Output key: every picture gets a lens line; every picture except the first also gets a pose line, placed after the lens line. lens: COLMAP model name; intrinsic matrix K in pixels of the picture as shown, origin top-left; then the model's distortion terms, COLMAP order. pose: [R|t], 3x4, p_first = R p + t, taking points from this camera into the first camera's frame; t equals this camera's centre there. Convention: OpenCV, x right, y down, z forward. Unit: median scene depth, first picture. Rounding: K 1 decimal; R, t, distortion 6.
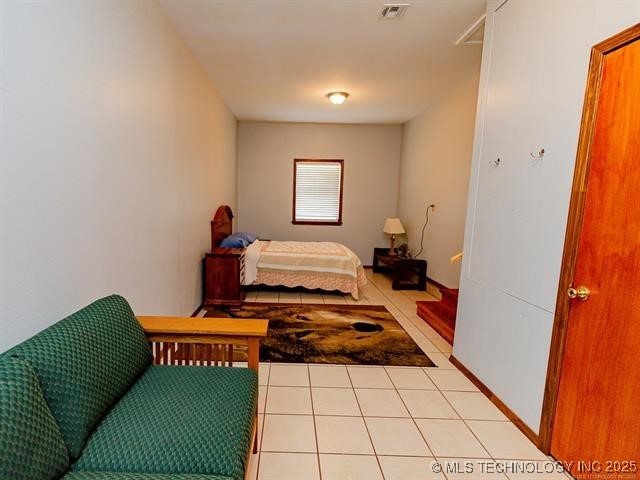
lens RADIAL K [[312.7, 0, 320.0], [0, 312.7, 240.0], [0, 0, 1]] dist [-0.001596, -0.000423]
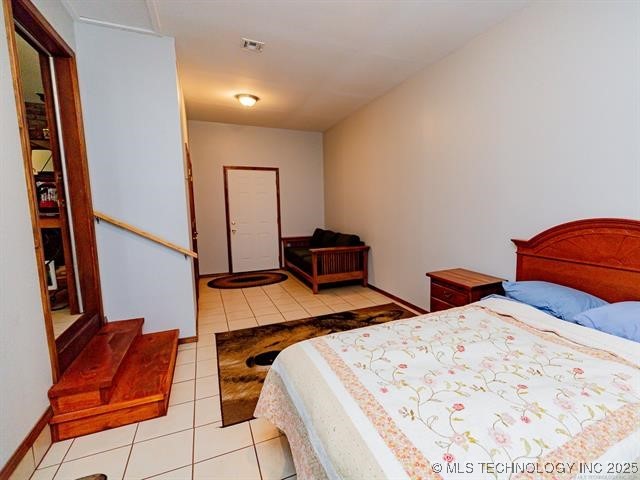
lens RADIAL K [[312.7, 0, 320.0], [0, 312.7, 240.0], [0, 0, 1]] dist [-0.001596, -0.000423]
pose [[-0.968170, 0.005560, -0.250233, 0.255454], [-0.055392, 0.970204, 0.235871, -0.256521], [0.244088, 0.242224, -0.939015, 2.022091]]
